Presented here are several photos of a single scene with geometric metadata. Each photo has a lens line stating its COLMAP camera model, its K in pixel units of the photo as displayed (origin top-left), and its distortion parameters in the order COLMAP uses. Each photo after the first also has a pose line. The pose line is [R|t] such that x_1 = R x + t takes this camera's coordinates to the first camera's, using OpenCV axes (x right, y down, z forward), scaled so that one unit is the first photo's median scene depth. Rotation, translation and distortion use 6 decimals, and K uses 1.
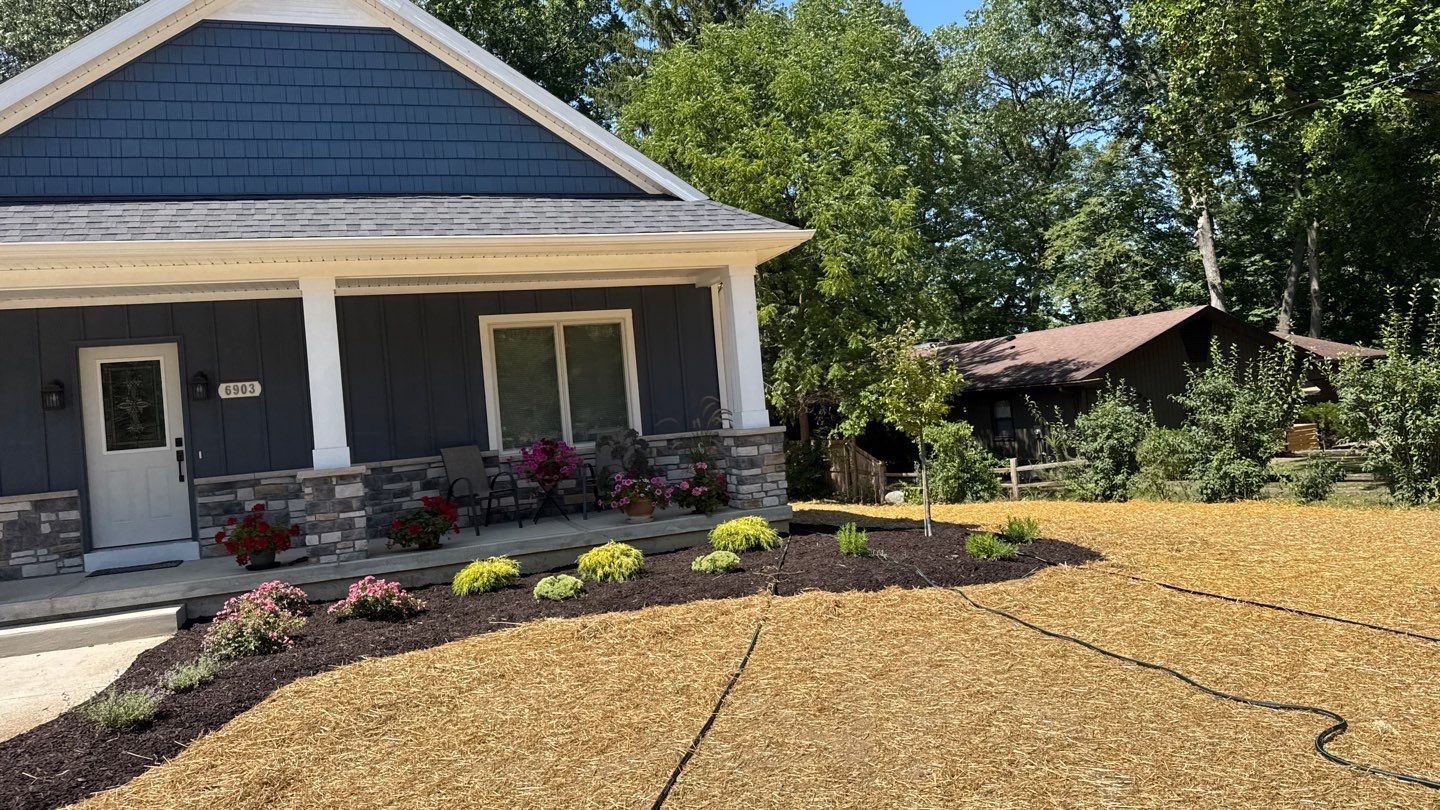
lens RADIAL K [[1002.2, 0, 715.1], [0, 1002.2, 387.4], [0, 0, 1]] dist [0.117614, -0.162834]
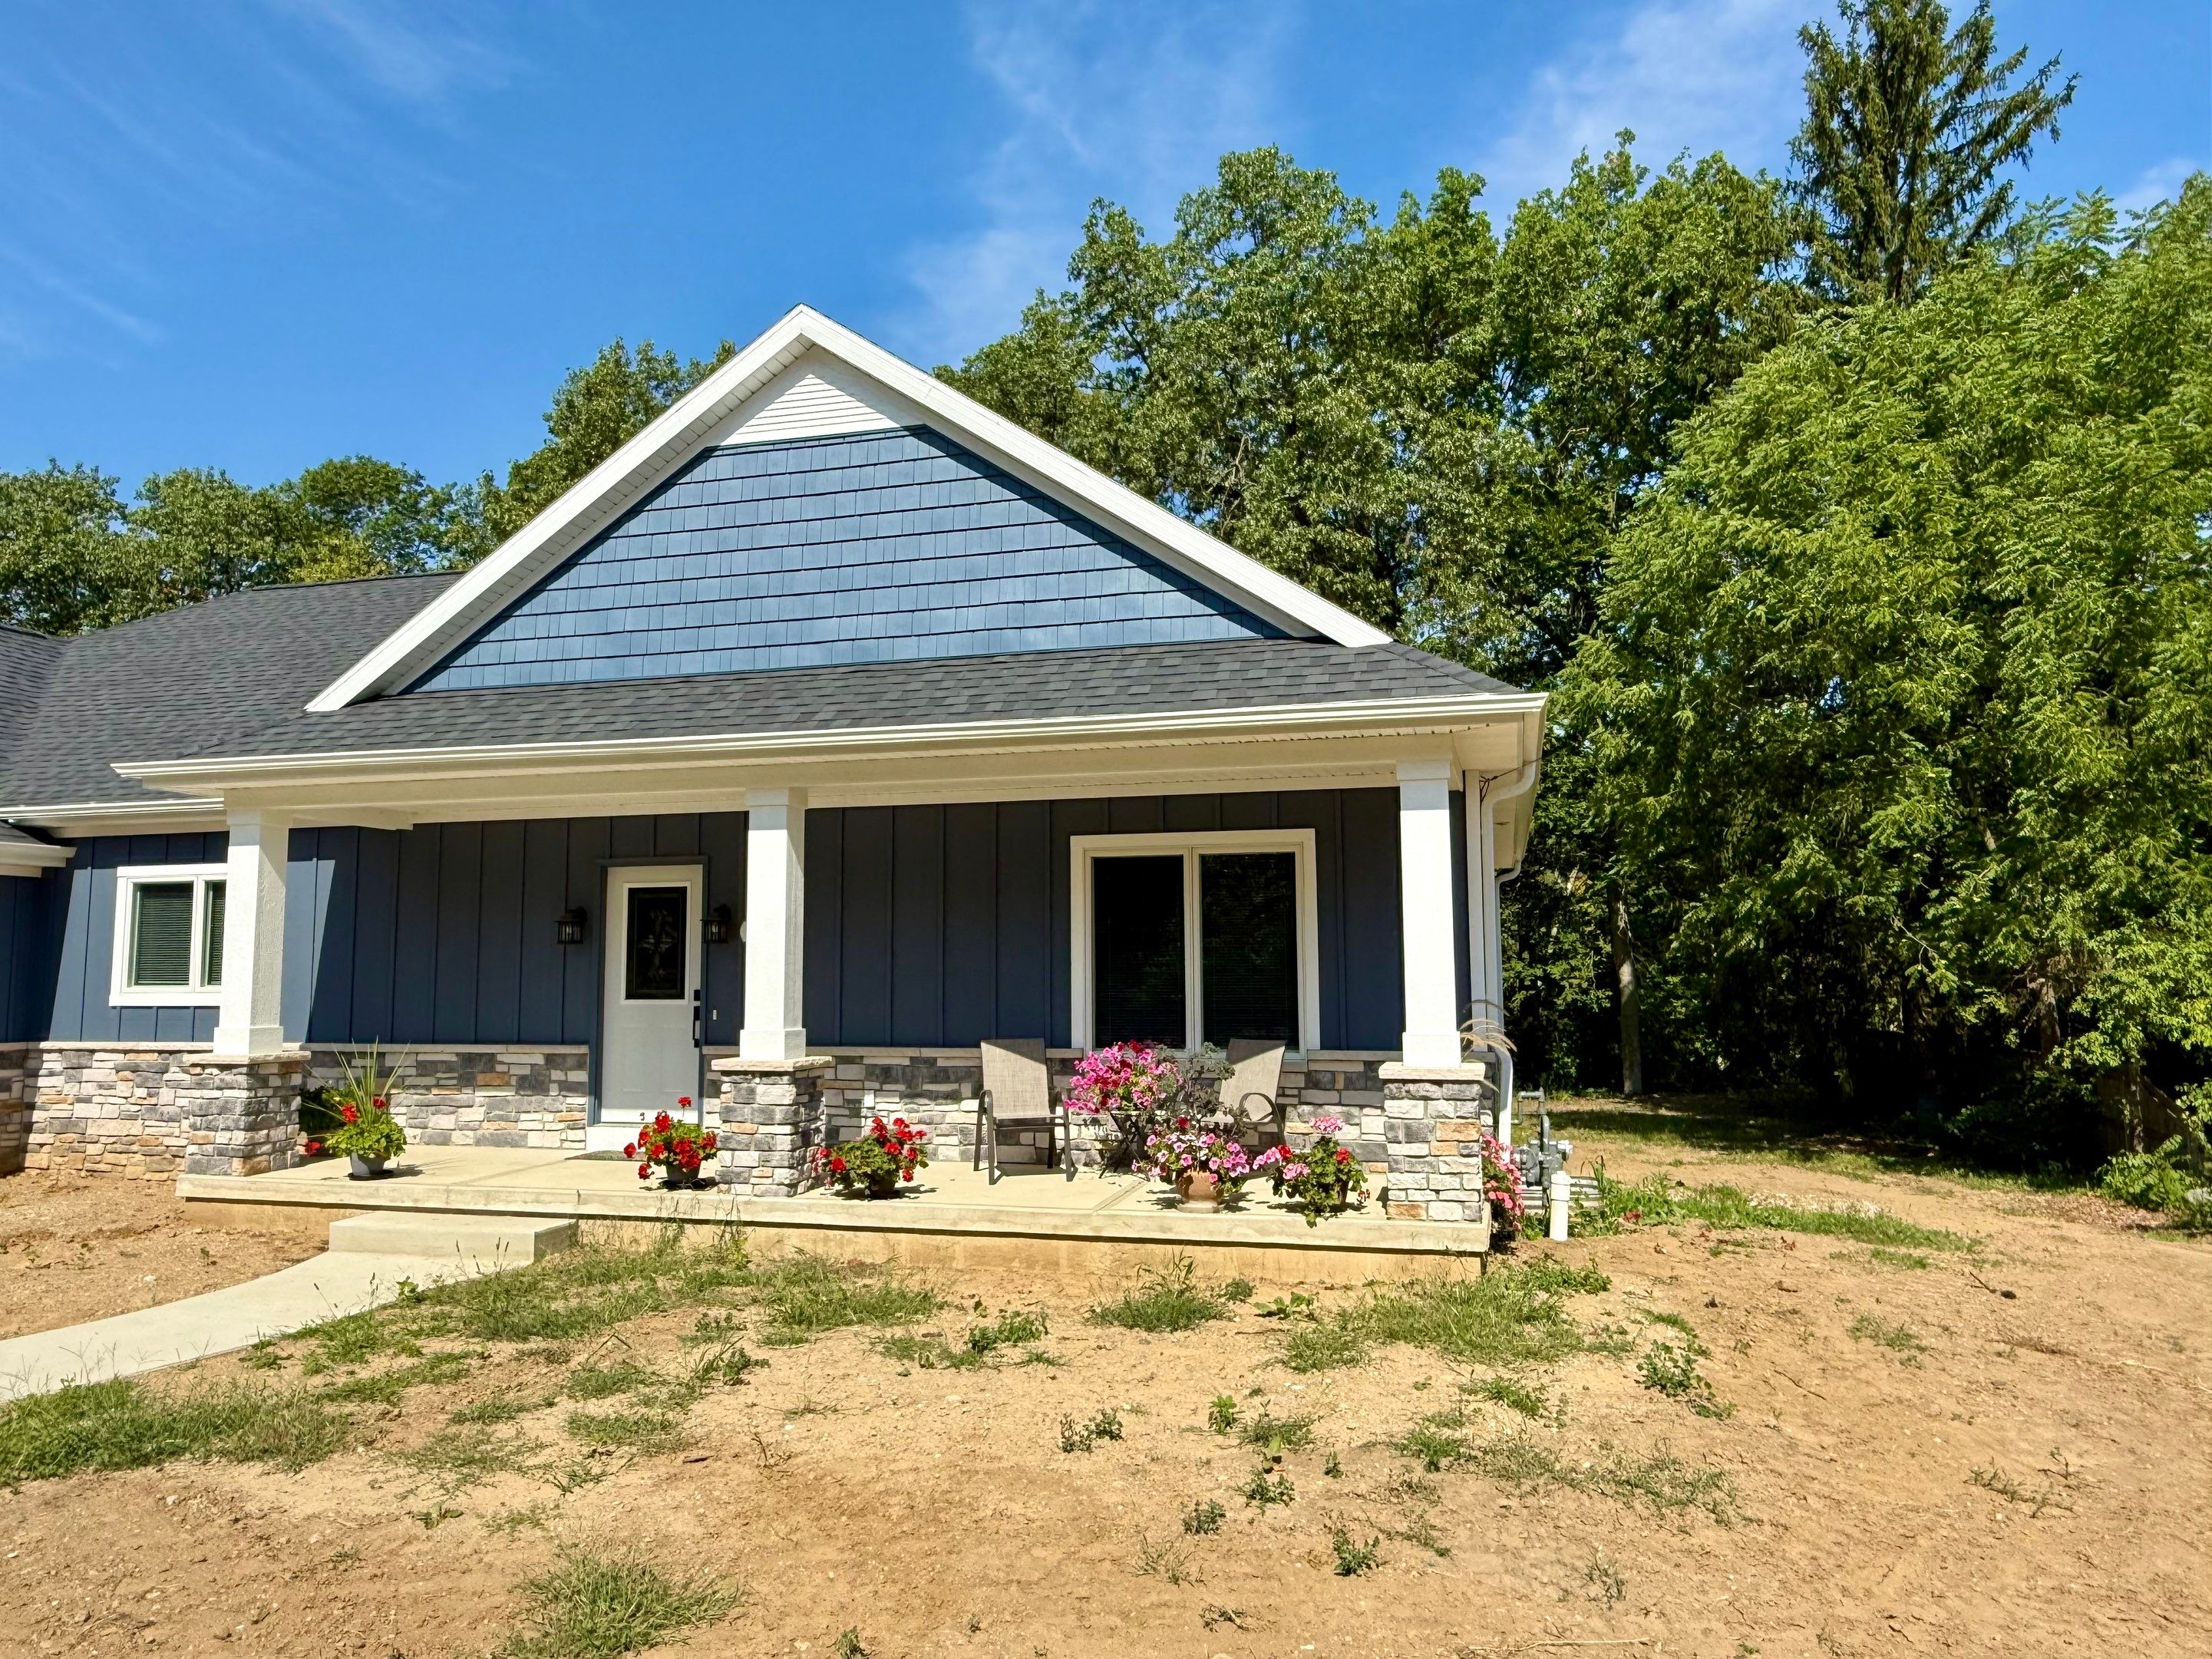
lens RADIAL K [[1489.4, 0, 1080.9], [0, 1489.4, 825.8], [0, 0, 1]] dist [0.003023, 0.002204]
pose [[0.822518, 0.025503, -0.568167, 0.335615], [-0.051636, 0.998217, -0.029945, -0.053804], [0.566391, 0.053968, 0.822368, 0.240503]]
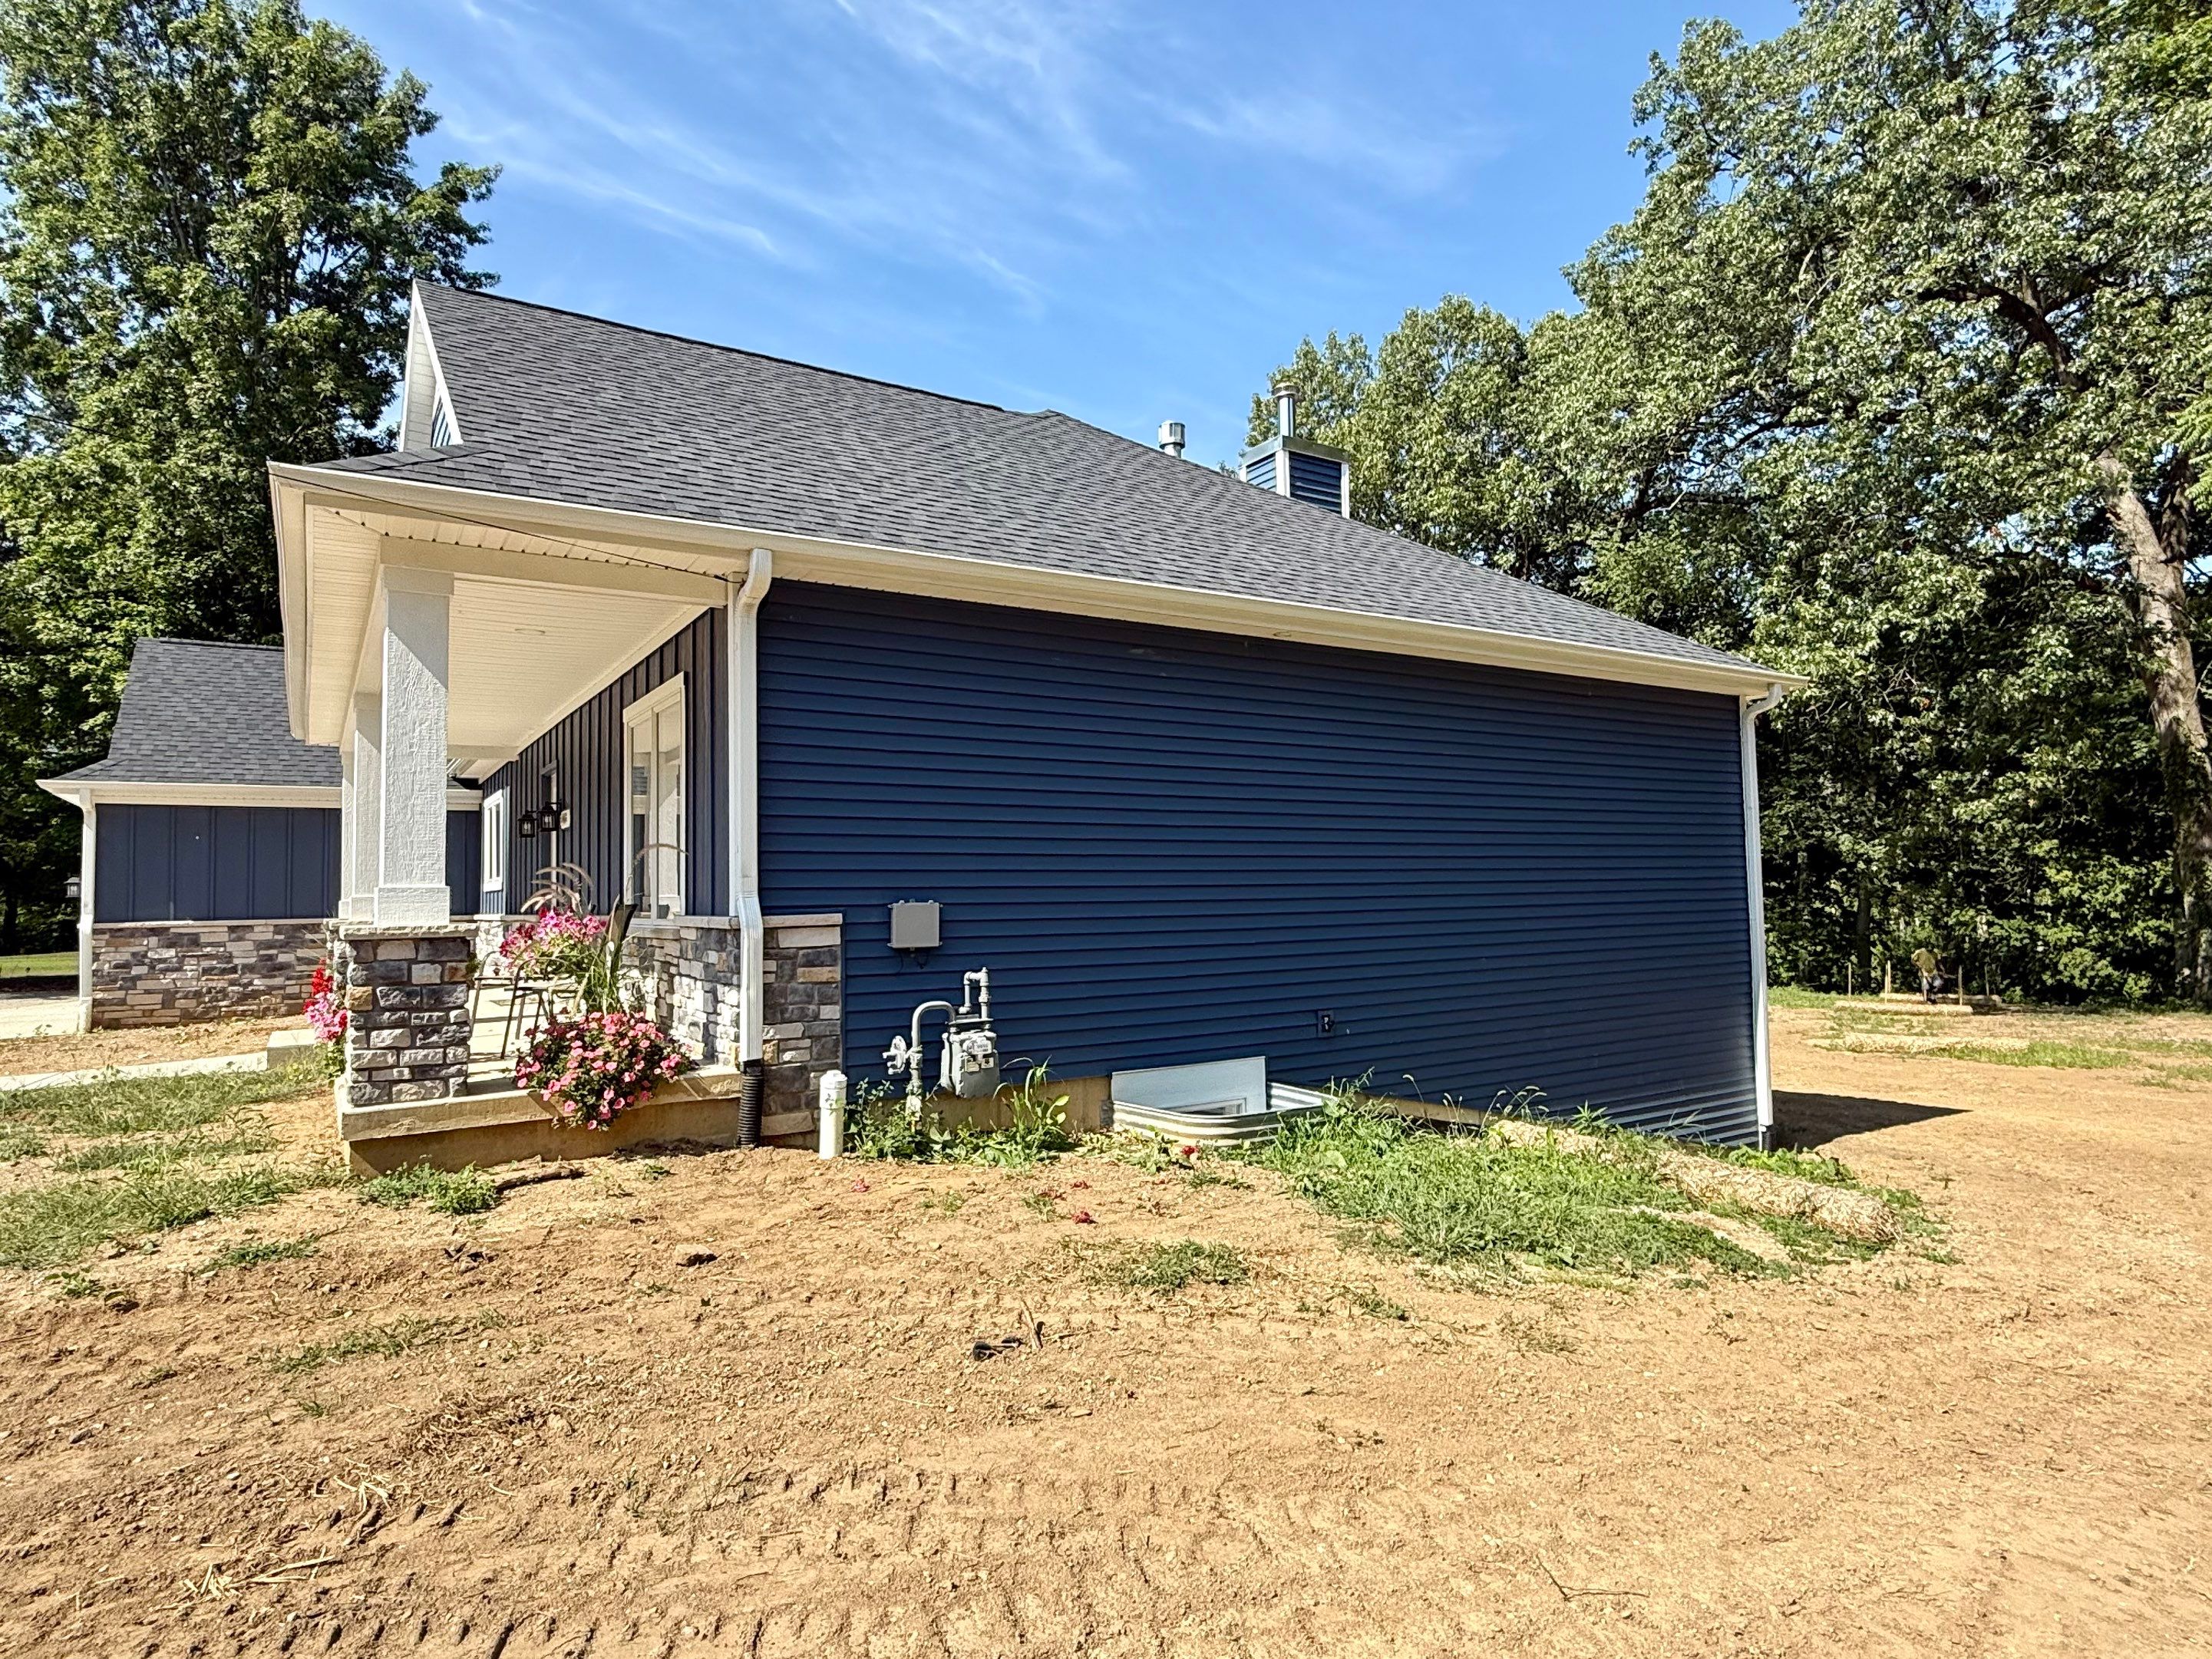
lens RADIAL K [[1226.4, 0, 1101.0], [0, 1226.4, 830.6], [0, 0, 1]] dist [-0.000864, 0.000146]
pose [[0.240075, 0.029630, -0.970302, 0.672946], [0.024221, 0.999040, 0.036500, -0.015245], [0.970452, -0.032265, 0.239127, 1.204031]]
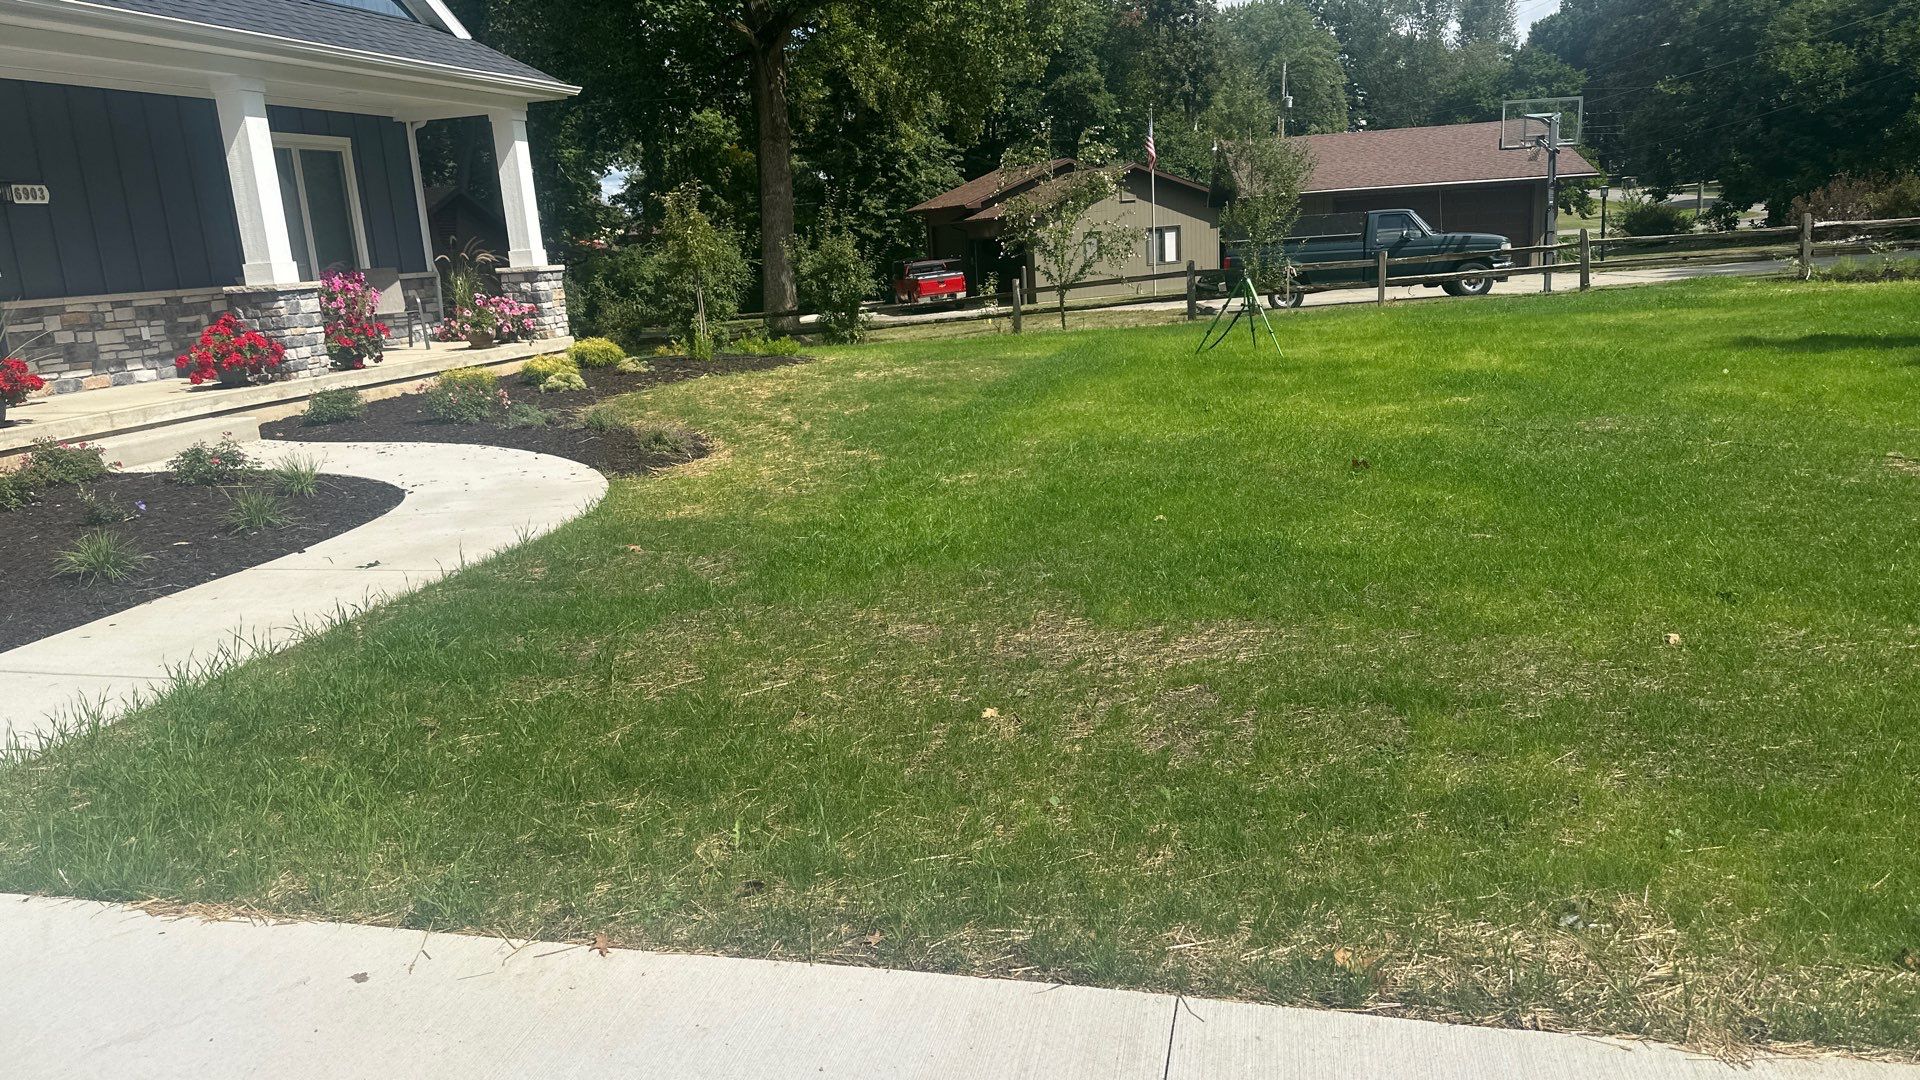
lens RADIAL K [[1370.7, 0, 980.7], [0, 1370.7, 550.2], [0, 0, 1]] dist [0.039731, -0.063330]
pose [[0.543672, -0.135555, 0.828278, -1.007421], [-0.007411, 0.986057, 0.166241, 0.094890], [-0.839265, -0.096519, 0.535088, -0.255703]]
